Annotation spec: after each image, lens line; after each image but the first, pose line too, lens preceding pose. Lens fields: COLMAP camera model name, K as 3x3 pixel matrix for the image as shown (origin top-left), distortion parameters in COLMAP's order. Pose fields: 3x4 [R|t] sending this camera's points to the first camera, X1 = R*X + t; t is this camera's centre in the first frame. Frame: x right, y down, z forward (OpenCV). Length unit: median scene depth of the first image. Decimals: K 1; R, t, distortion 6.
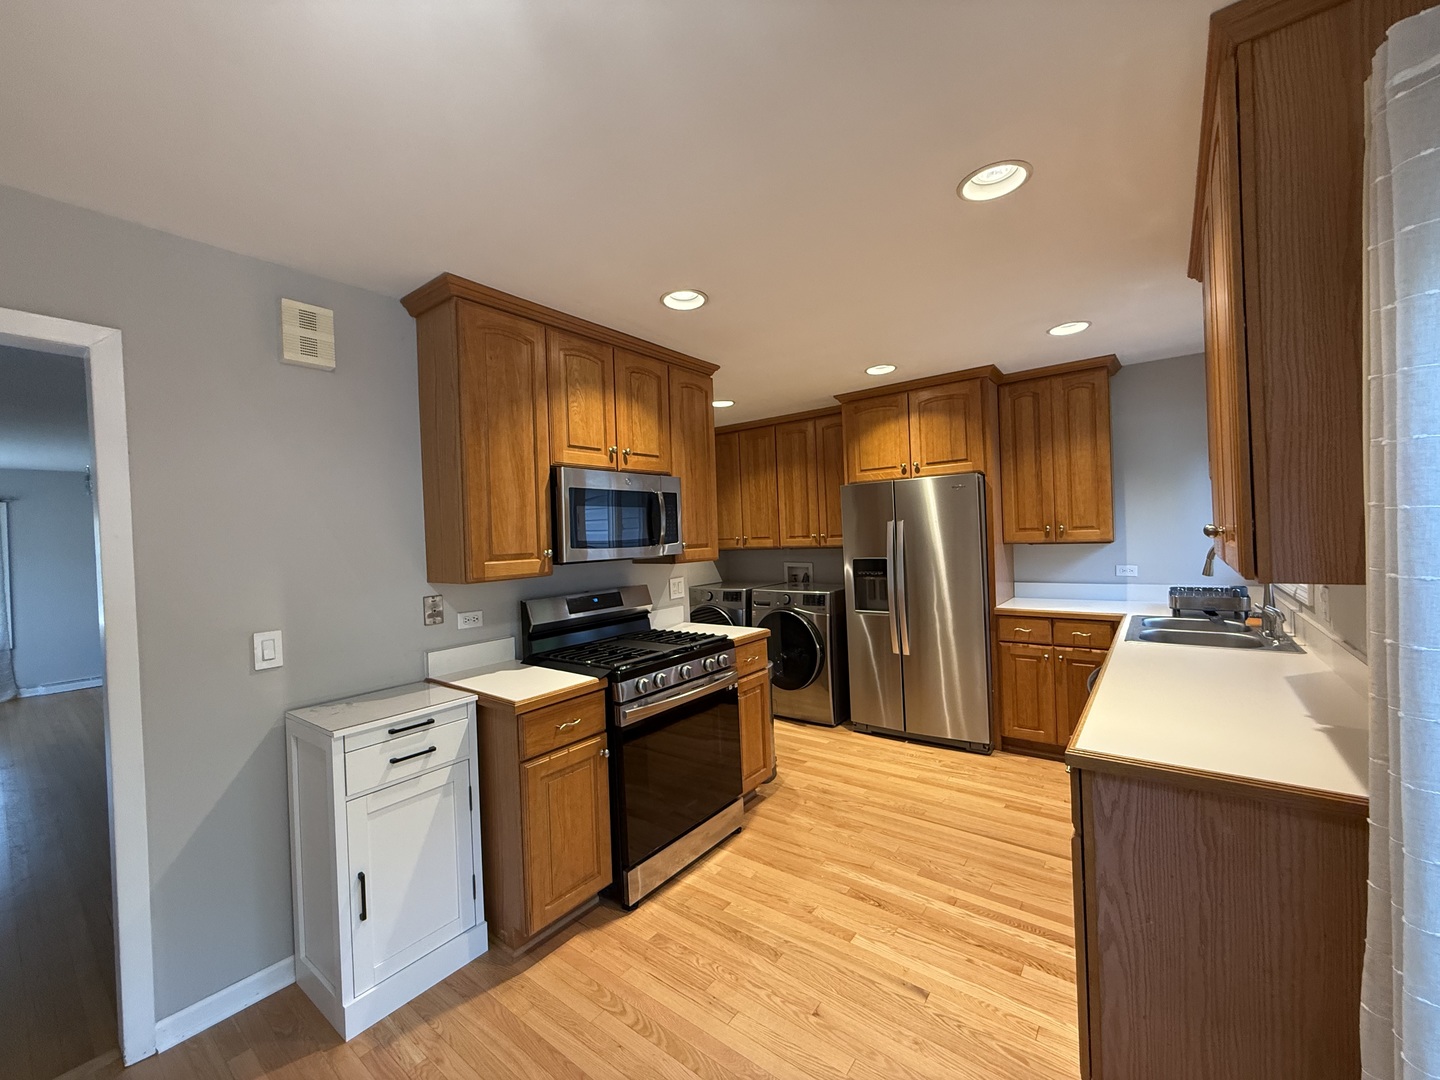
lens RADIAL K [[574.1, 0, 715.7], [0, 574.1, 537.0], [0, 0, 1]] dist [-0.000810, -0.000451]
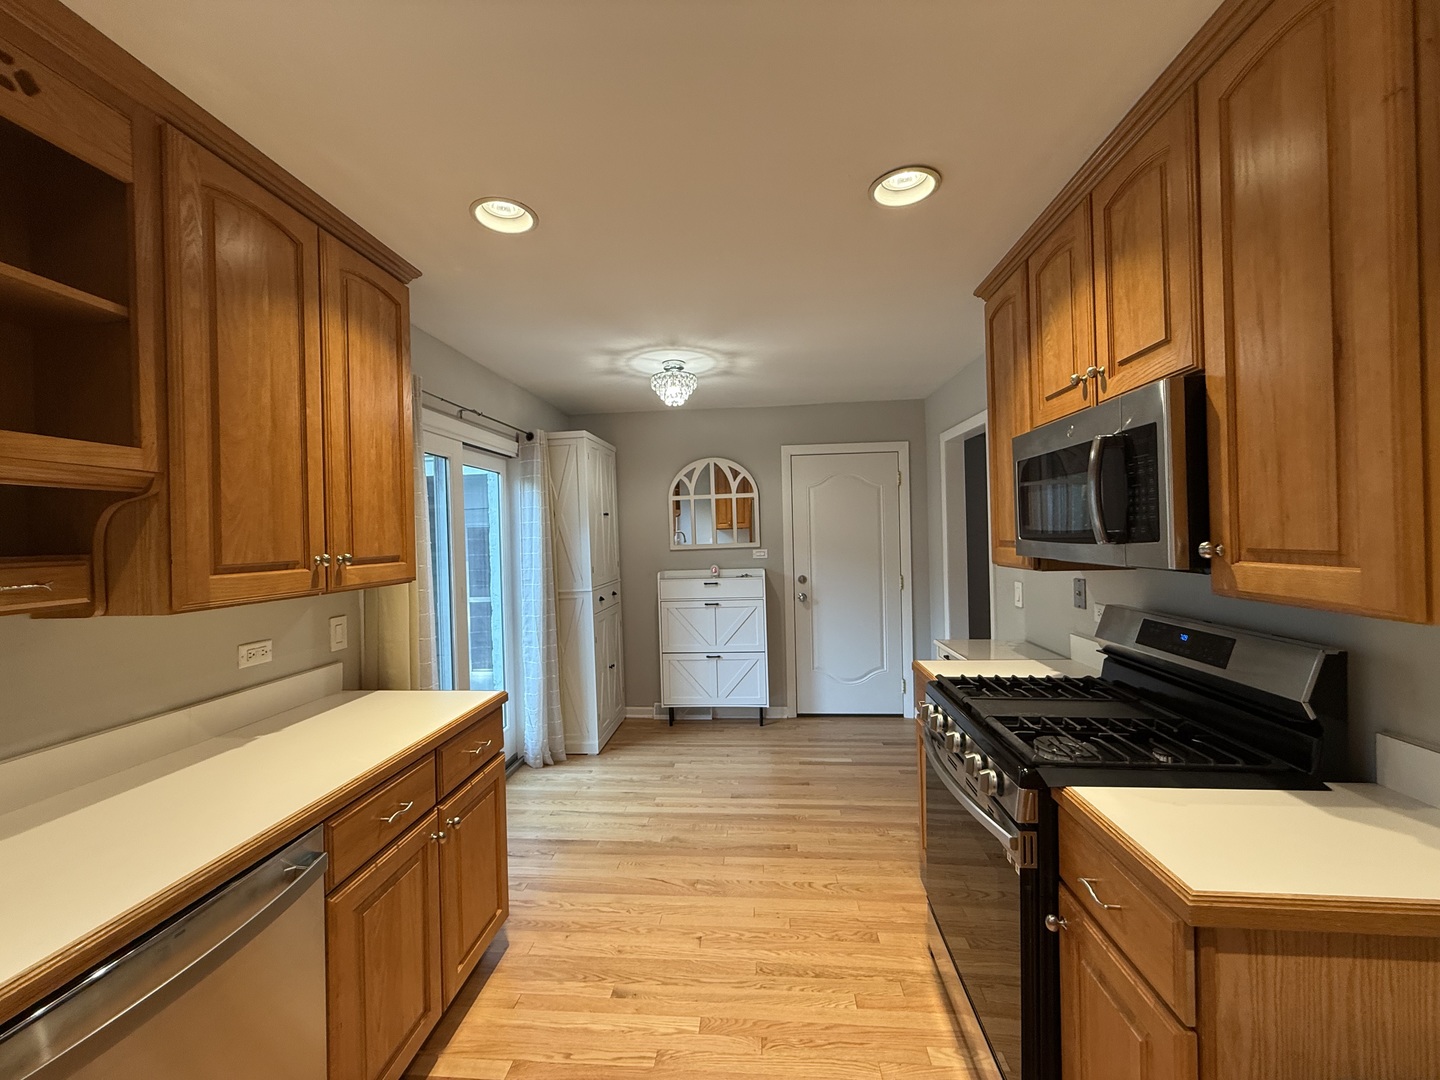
lens RADIAL K [[574.1, 0, 715.7], [0, 574.1, 537.0], [0, 0, 1]] dist [-0.000810, -0.000451]
pose [[-0.839522, 0.061016, -0.539889, 0.468174], [0.055370, 0.998109, 0.026703, -0.023982], [0.540498, -0.007476, -0.841312, 1.282755]]
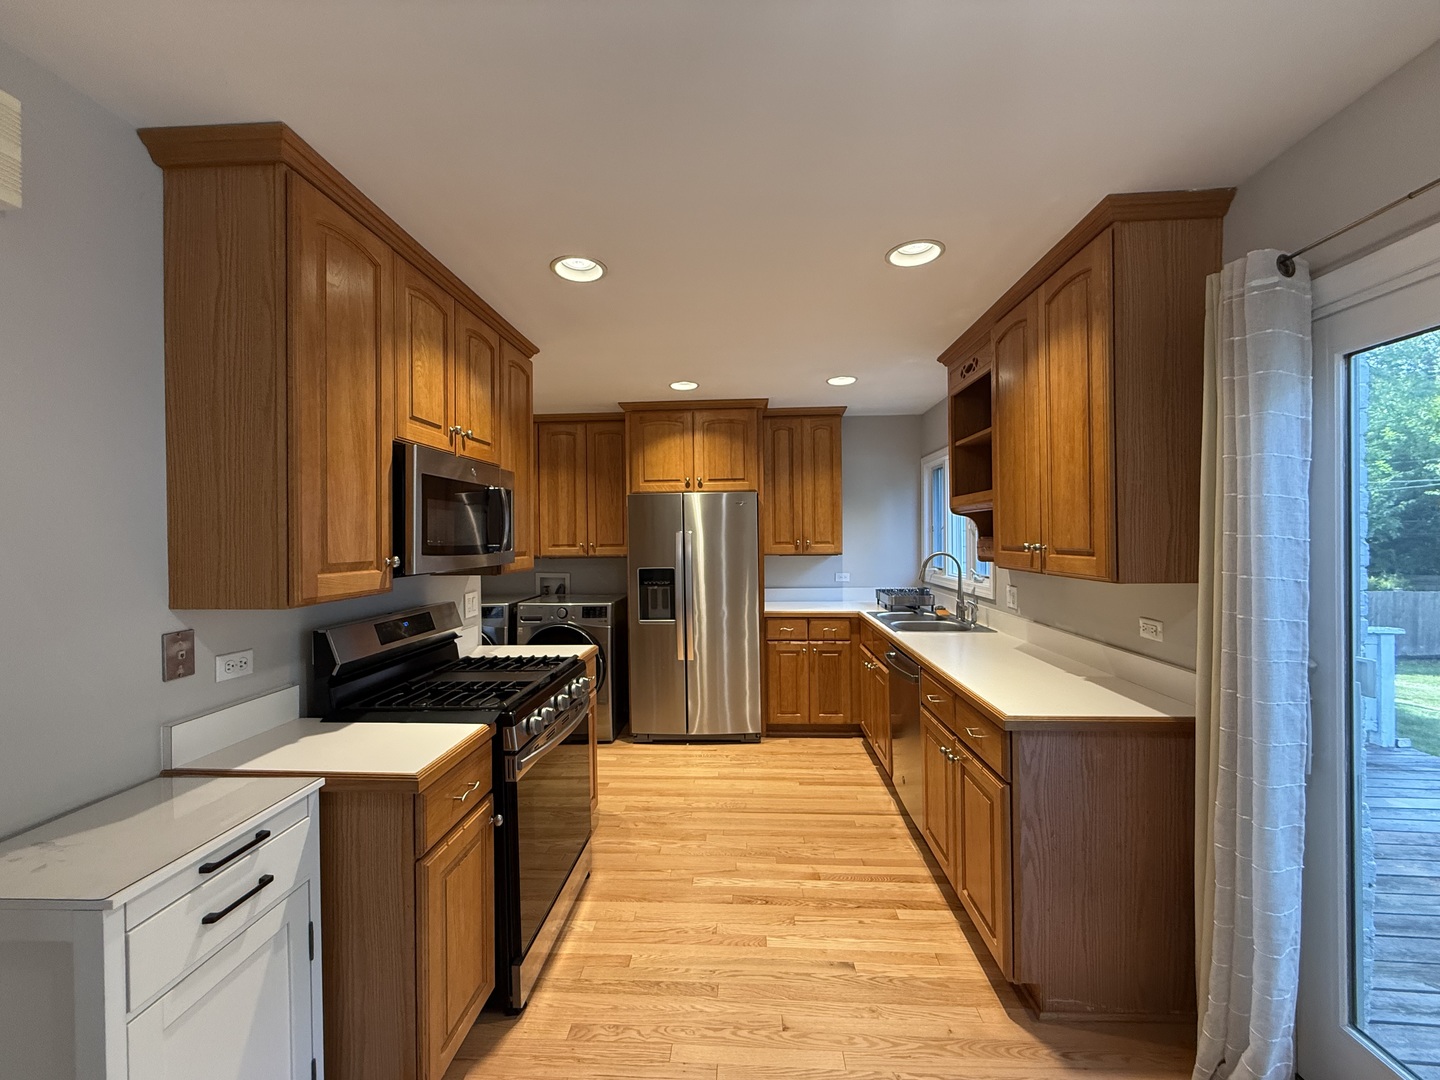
lens RADIAL K [[574.1, 0, 715.7], [0, 574.1, 537.0], [0, 0, 1]] dist [-0.000810, -0.000451]
pose [[0.824160, 0.028302, 0.565649, -0.320397], [-0.018462, 0.999562, -0.023114, 0.005588], [-0.566056, 0.008606, 0.824322, 0.154080]]
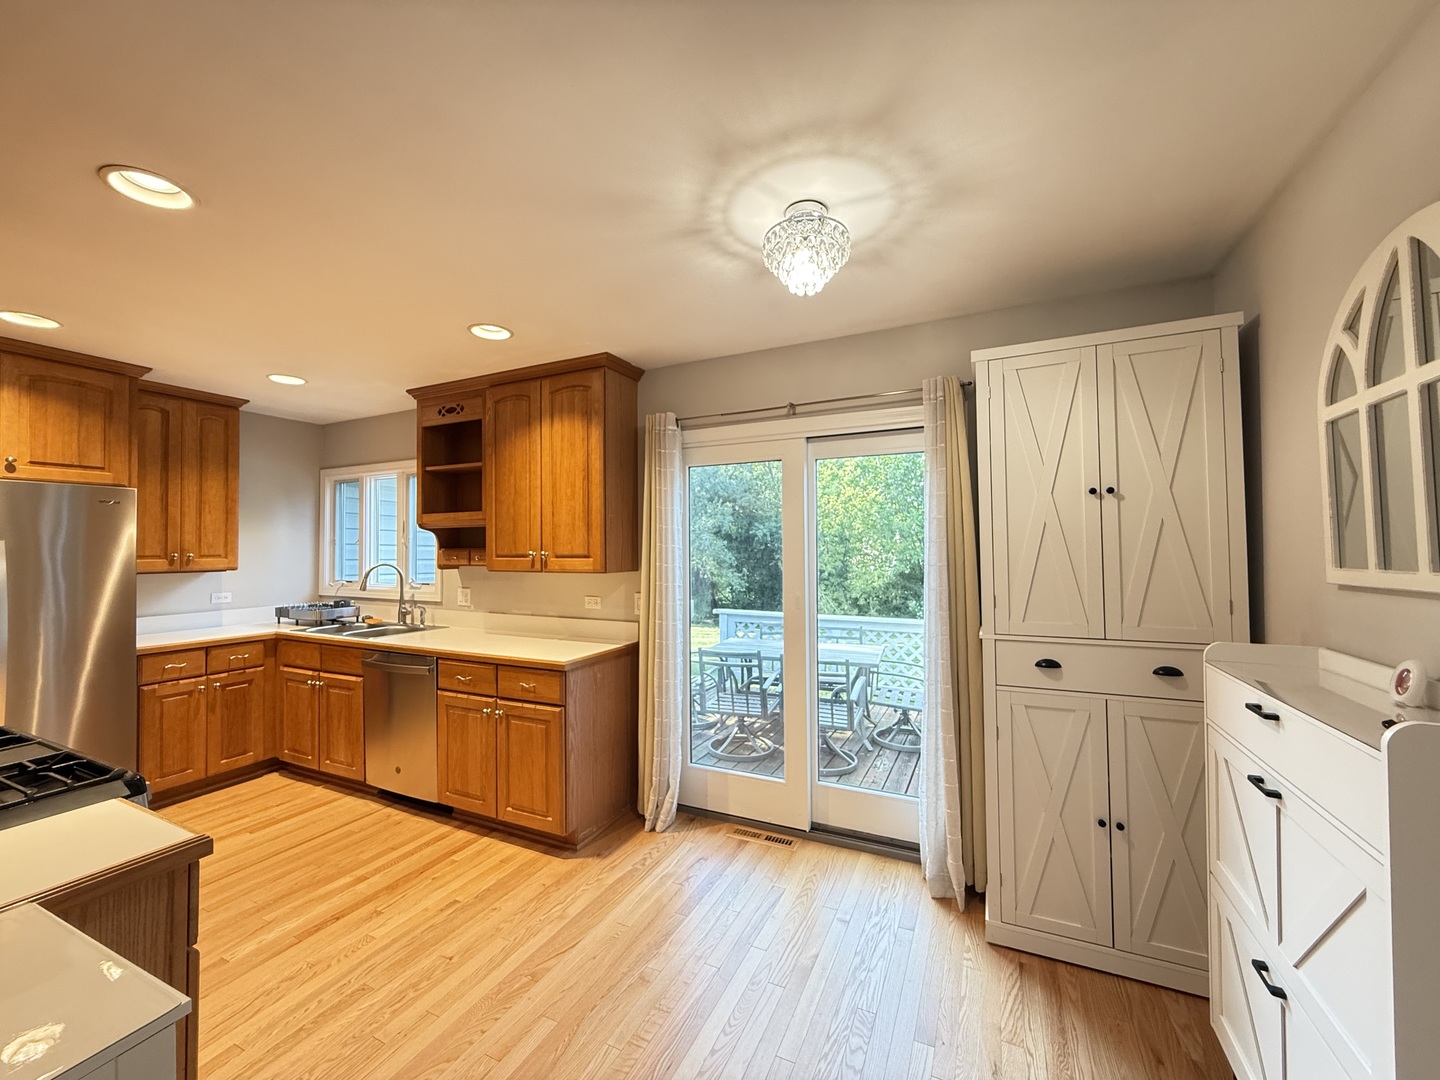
lens RADIAL K [[574.1, 0, 715.7], [0, 574.1, 537.0], [0, 0, 1]] dist [-0.000810, -0.000451]
pose [[-0.210827, 0.057507, 0.975830, -0.714926], [0.018094, 0.998327, -0.054923, 0.028492], [-0.977356, 0.006078, -0.211515, 0.449106]]
